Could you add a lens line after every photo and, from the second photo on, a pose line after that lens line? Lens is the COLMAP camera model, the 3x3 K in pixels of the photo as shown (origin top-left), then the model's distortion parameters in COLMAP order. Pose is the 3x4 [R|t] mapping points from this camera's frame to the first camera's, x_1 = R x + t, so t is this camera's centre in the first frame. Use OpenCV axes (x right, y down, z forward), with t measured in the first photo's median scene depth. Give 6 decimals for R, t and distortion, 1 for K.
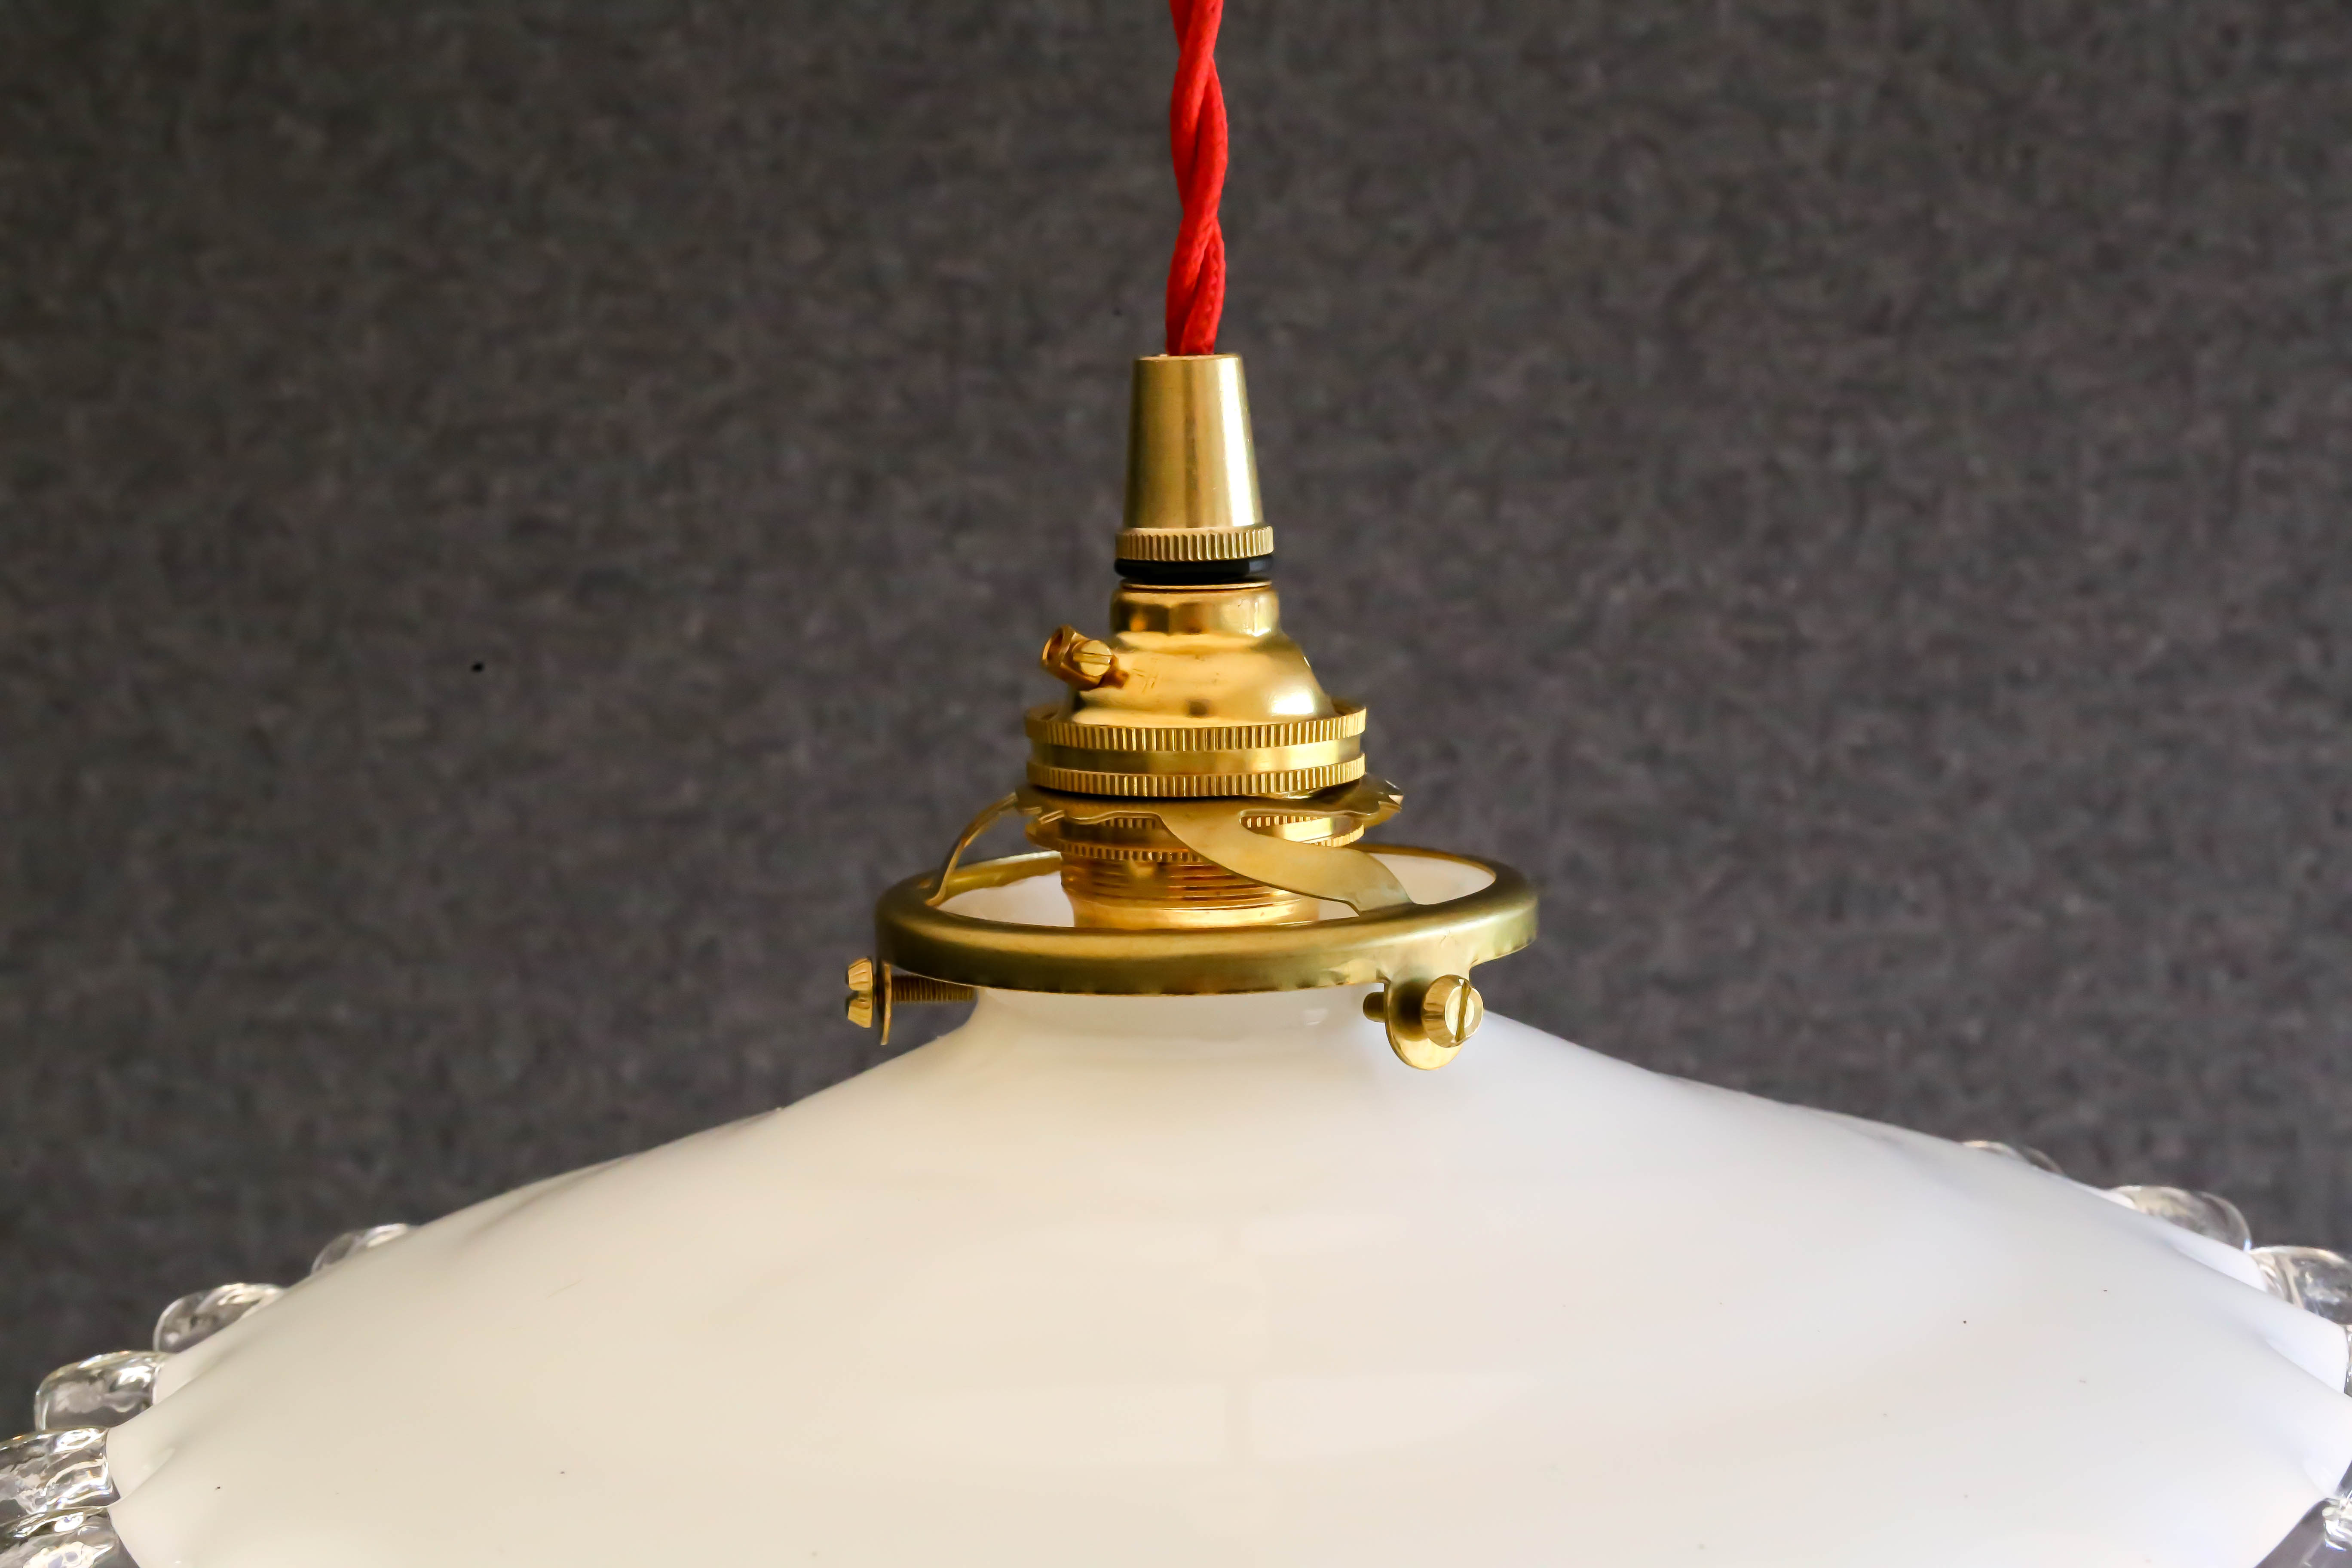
lens RADIAL K [[3491.1, 0, 1154.8], [0, 3491.1, 782.4], [0, 0, 1]] dist [-0.039243, 0.000000]
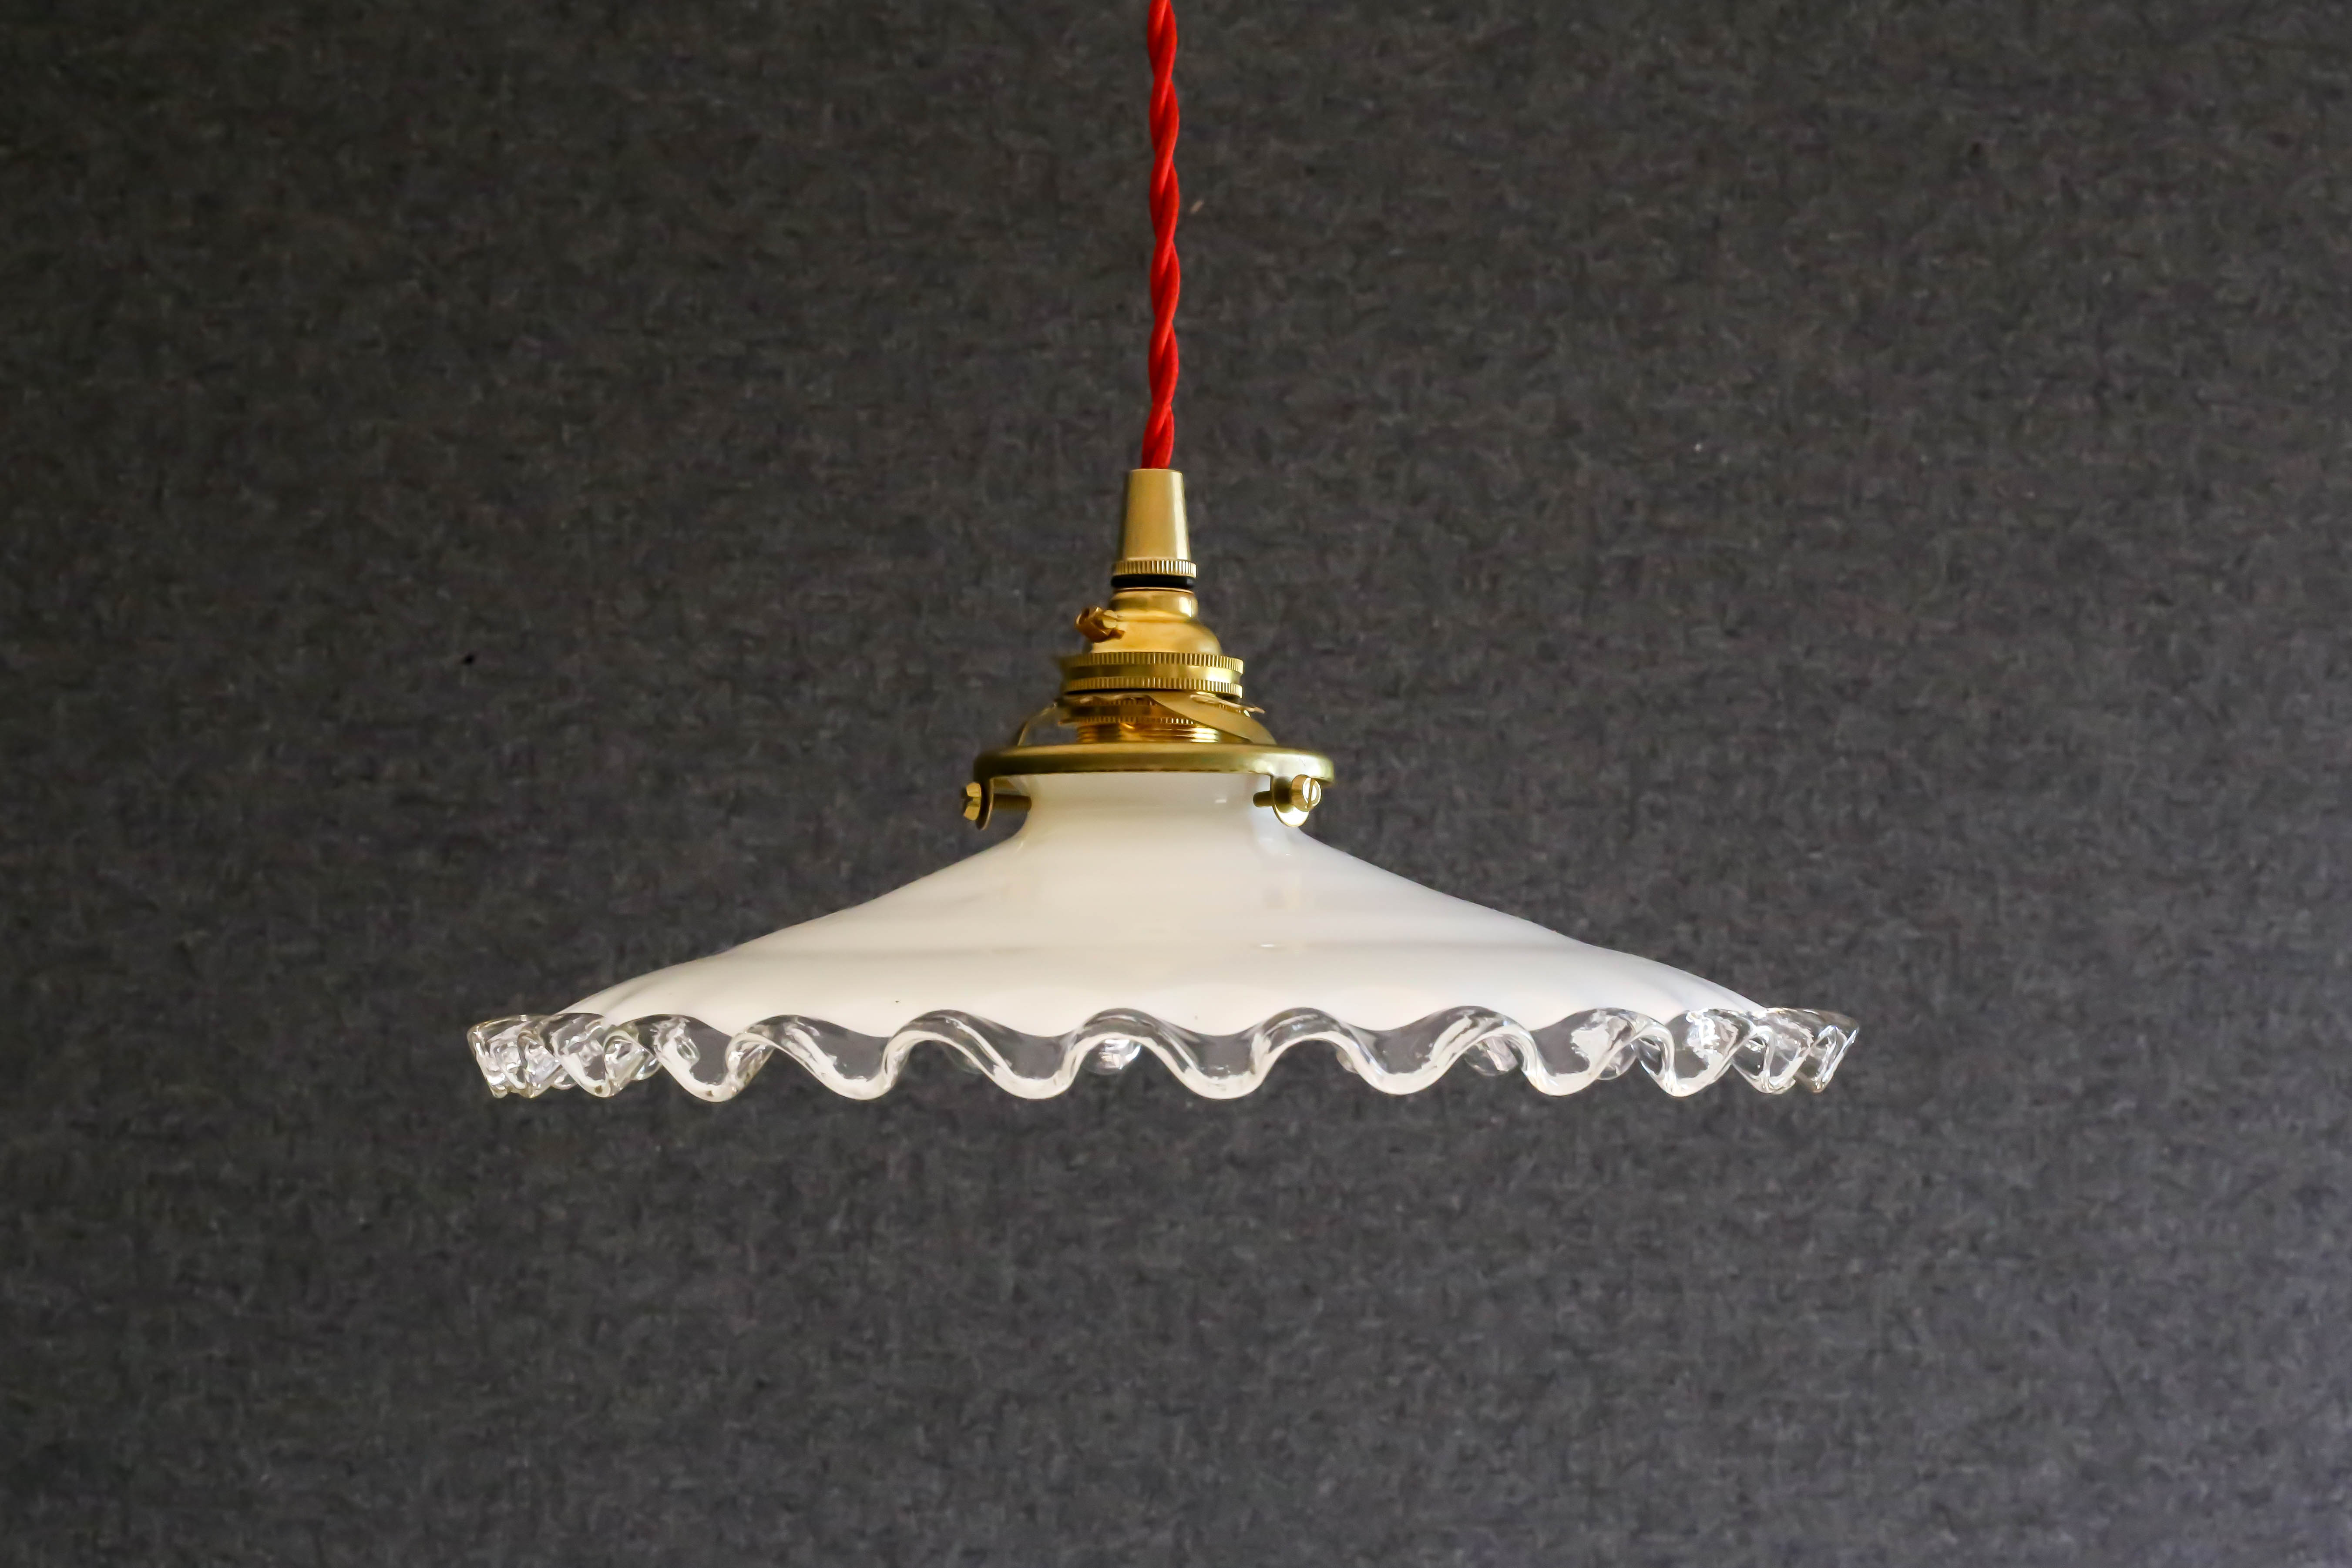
lens RADIAL K [[3490.9, 0, 1148.0], [0, 3490.9, 788.2], [0, 0, 1]] dist [-0.039243, 0.000000]
pose [[0.983479, 0.046453, 0.174961, -0.137587], [-0.012836, 0.981976, -0.188568, 0.175449], [-0.180567, 0.183207, 0.966349, -0.354952]]
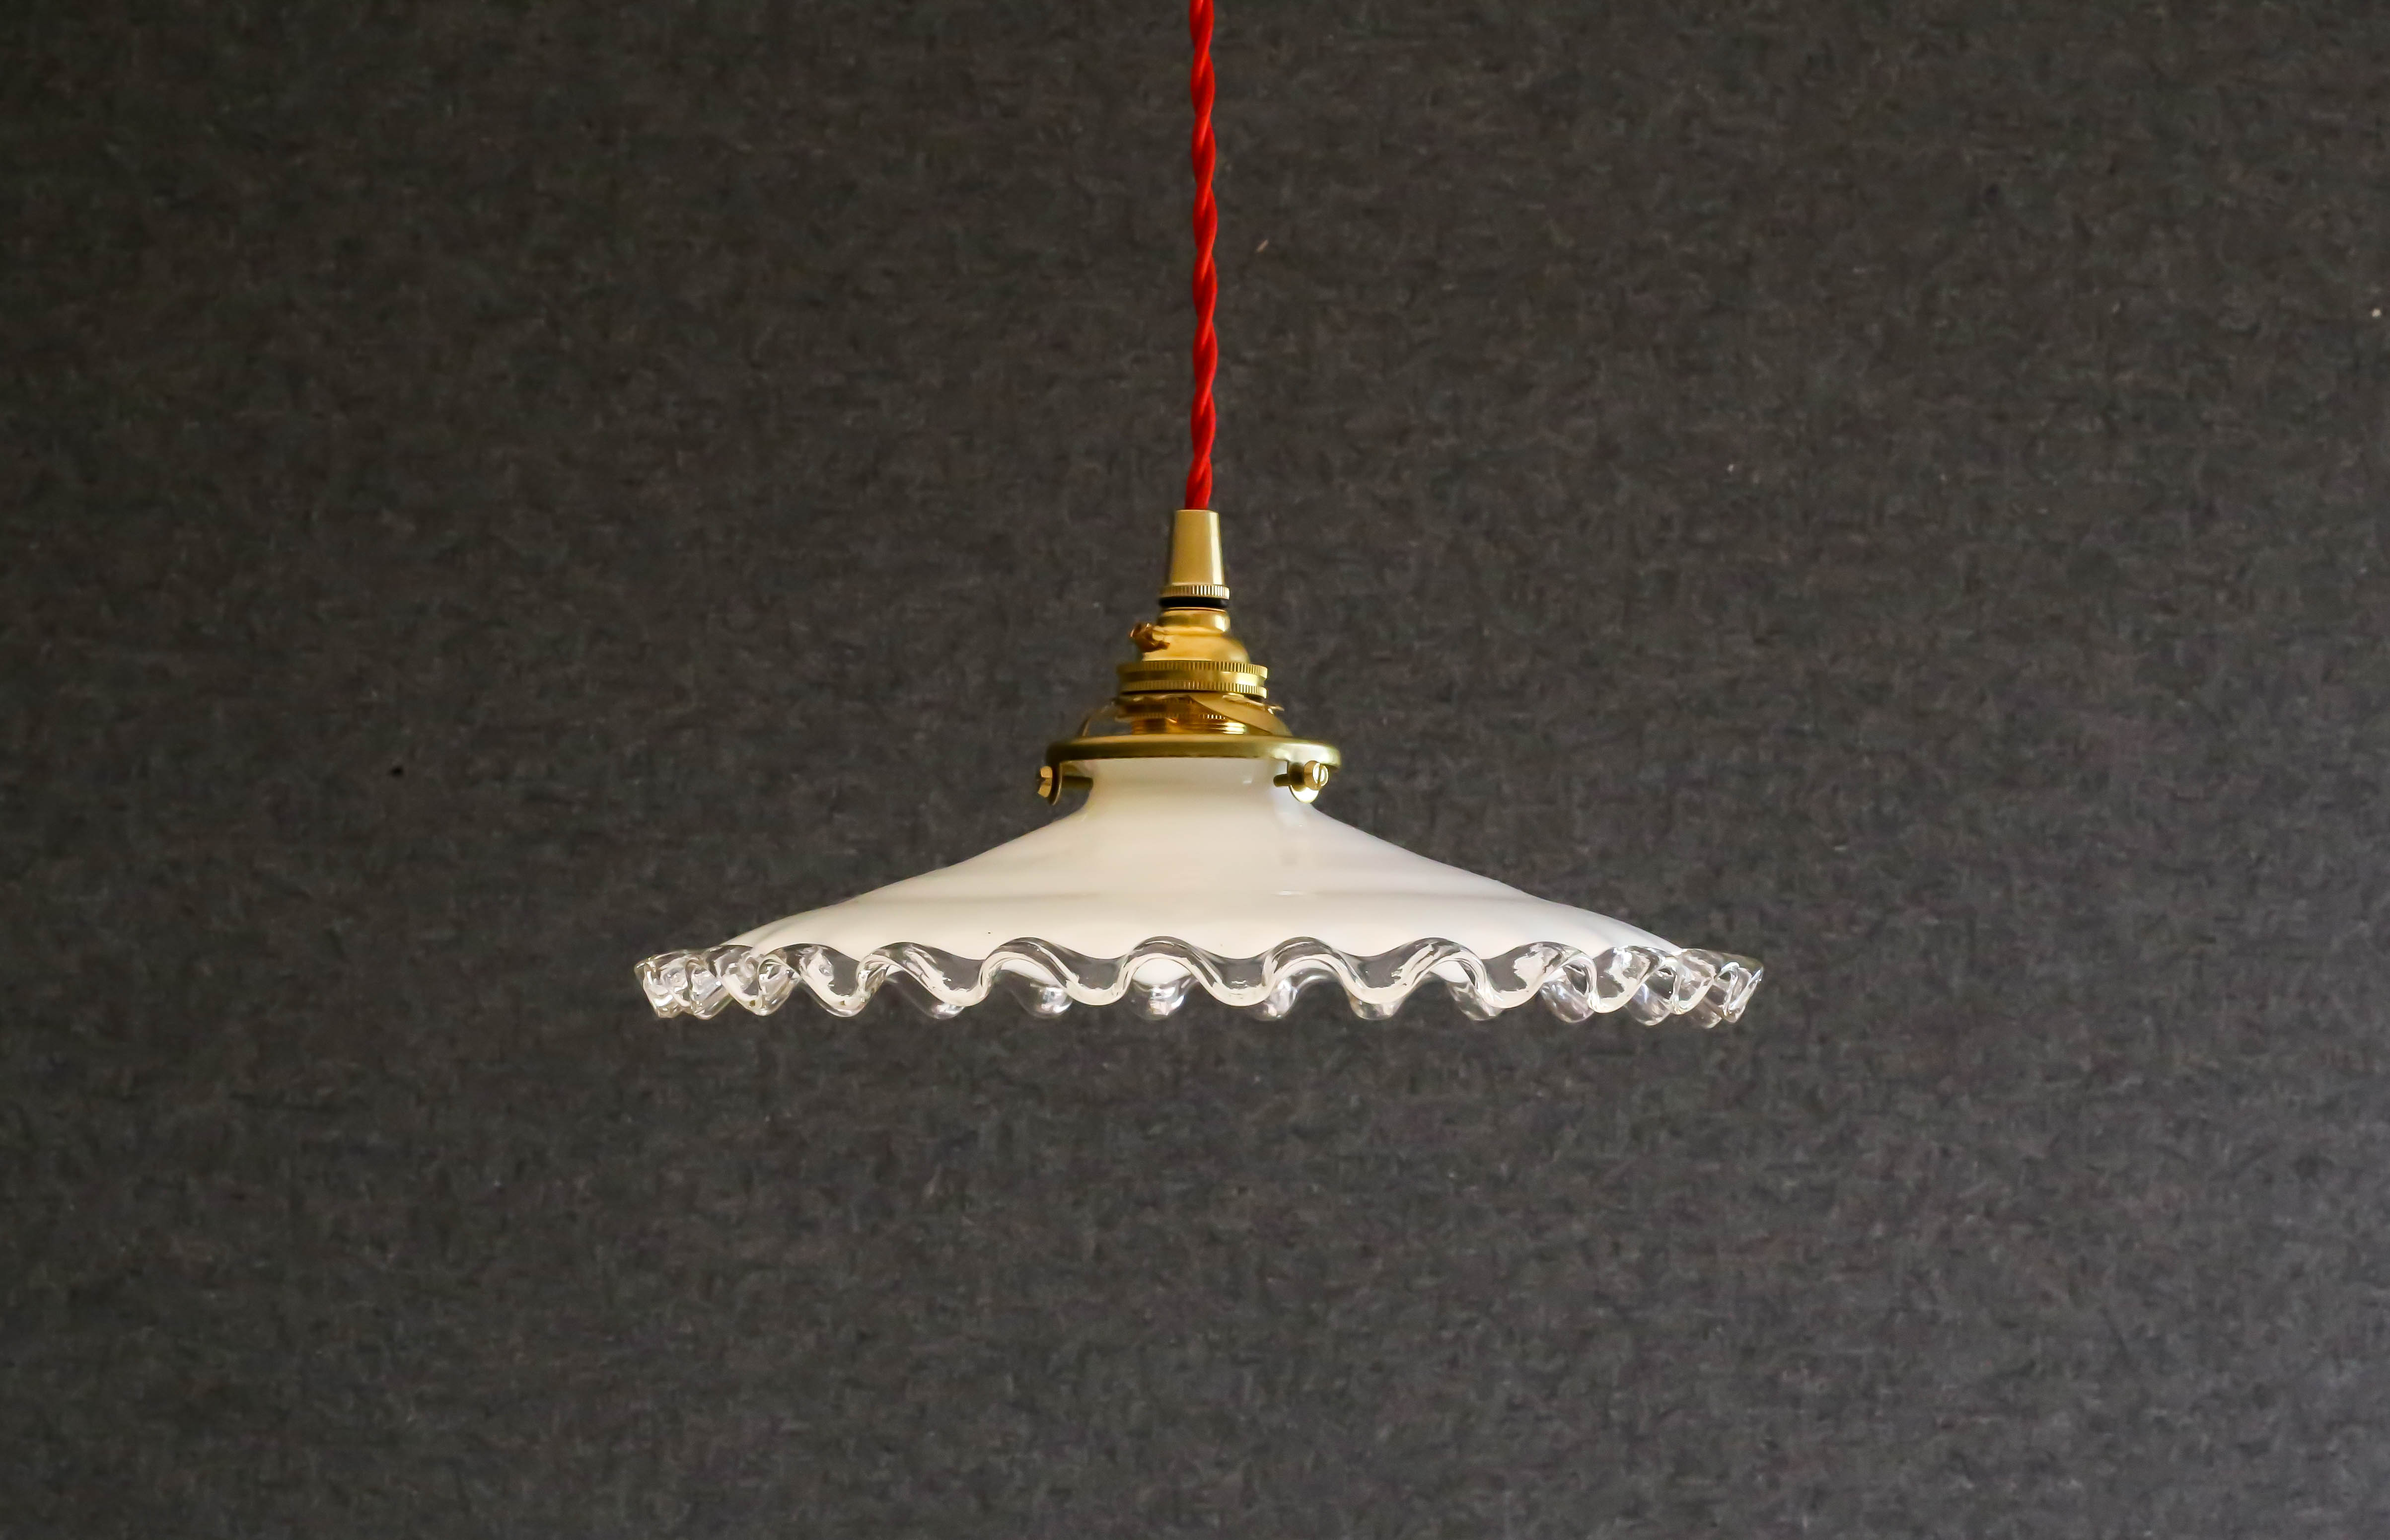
lens RADIAL K [[4044.2, 0, 1204.2], [0, 4044.2, 926.6], [0, 0, 1]] dist [-0.044945, 0.000000]
pose [[0.986486, 0.040540, 0.158754, -0.174297], [-0.014508, 0.986714, -0.161818, 0.254978], [-0.163204, 0.157327, 0.973967, -0.697511]]
